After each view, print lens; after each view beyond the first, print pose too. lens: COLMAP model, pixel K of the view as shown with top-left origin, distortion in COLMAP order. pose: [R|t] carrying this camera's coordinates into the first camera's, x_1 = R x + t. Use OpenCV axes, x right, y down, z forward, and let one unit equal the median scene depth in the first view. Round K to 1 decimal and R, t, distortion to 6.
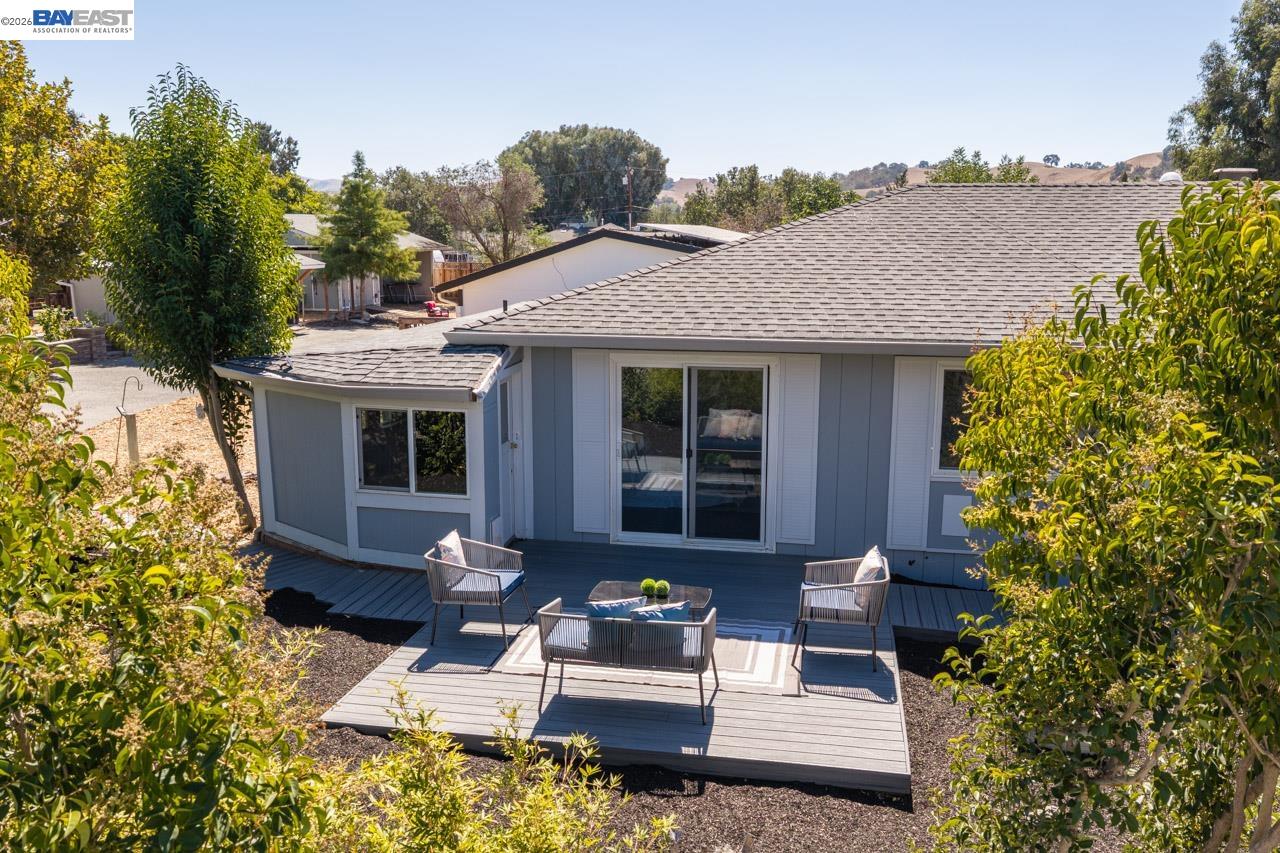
lens RADIAL K [[1076.3, 0, 640.3], [0, 1076.3, 435.1], [0, 0, 1]] dist [0.003803, -0.017031]
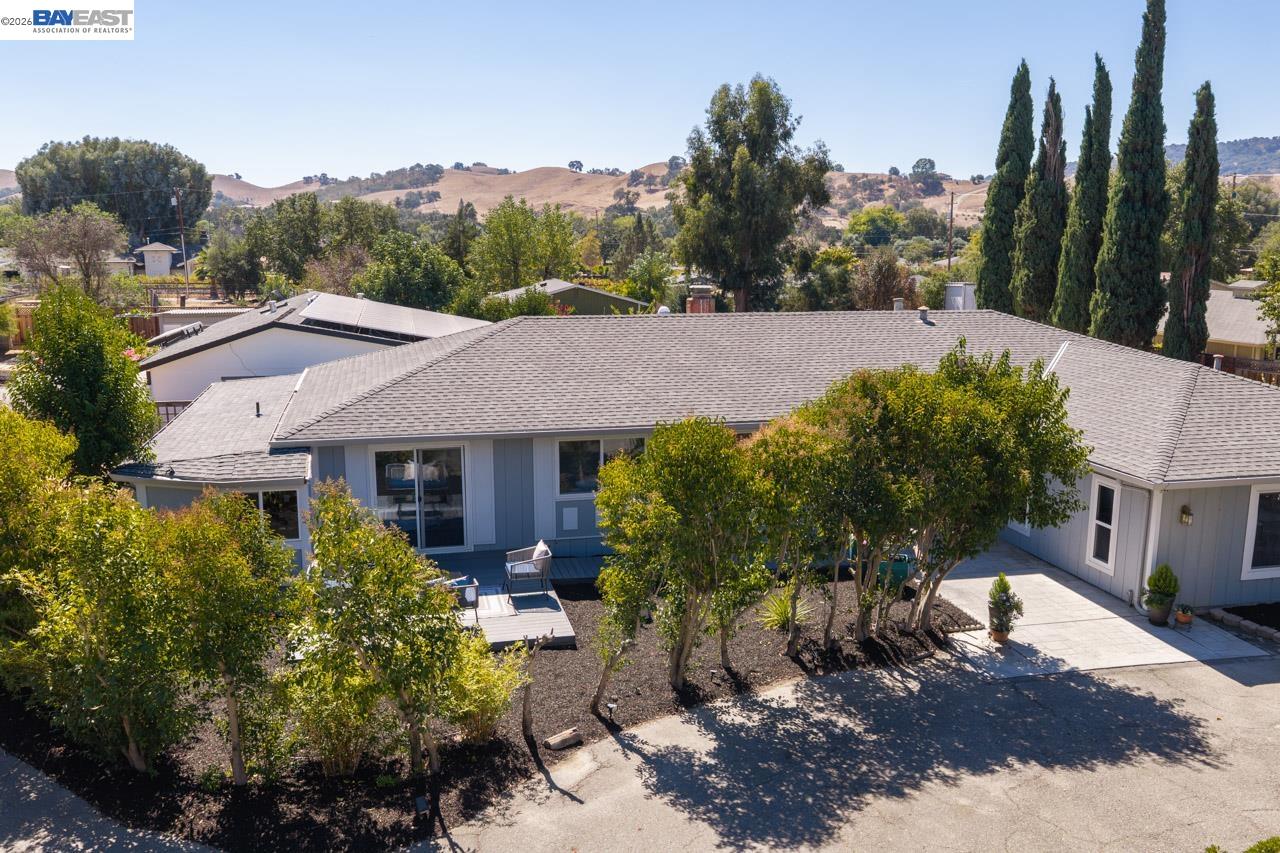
lens RADIAL K [[1068.4, 0, 640.0], [0, 1068.4, 426.5], [0, 0, 1]] dist [0.007764, -0.010220]
pose [[0.915809, -0.074242, 0.394691, -0.345059], [0.077193, 0.996981, 0.008420, -0.099548], [-0.394125, 0.022756, 0.918775, -0.821212]]
